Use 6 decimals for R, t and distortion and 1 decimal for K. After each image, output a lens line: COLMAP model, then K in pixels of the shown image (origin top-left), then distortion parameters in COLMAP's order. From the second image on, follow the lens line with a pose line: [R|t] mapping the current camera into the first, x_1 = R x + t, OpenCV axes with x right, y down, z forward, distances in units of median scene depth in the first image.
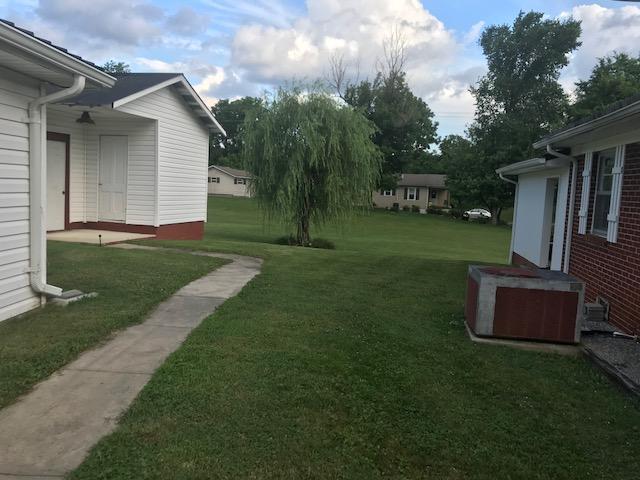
lens RADIAL K [[535.8, 0, 324.1], [0, 535.8, 240.4], [0, 0, 1]] dist [0.014515, 0.000657]
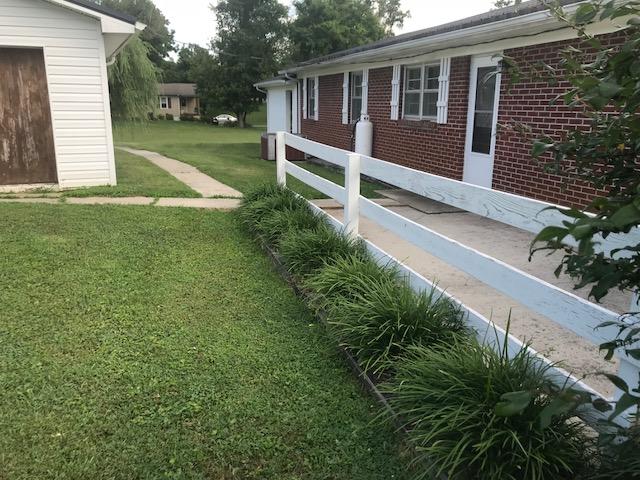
lens RADIAL K [[535.8, 0, 324.1], [0, 535.8, 240.4], [0, 0, 1]] dist [0.014515, 0.000657]
pose [[0.887854, -0.148171, 0.435616, -0.070757], [0.073963, 0.980379, 0.182718, 0.012647], [-0.454142, -0.130008, 0.881393, -0.152709]]
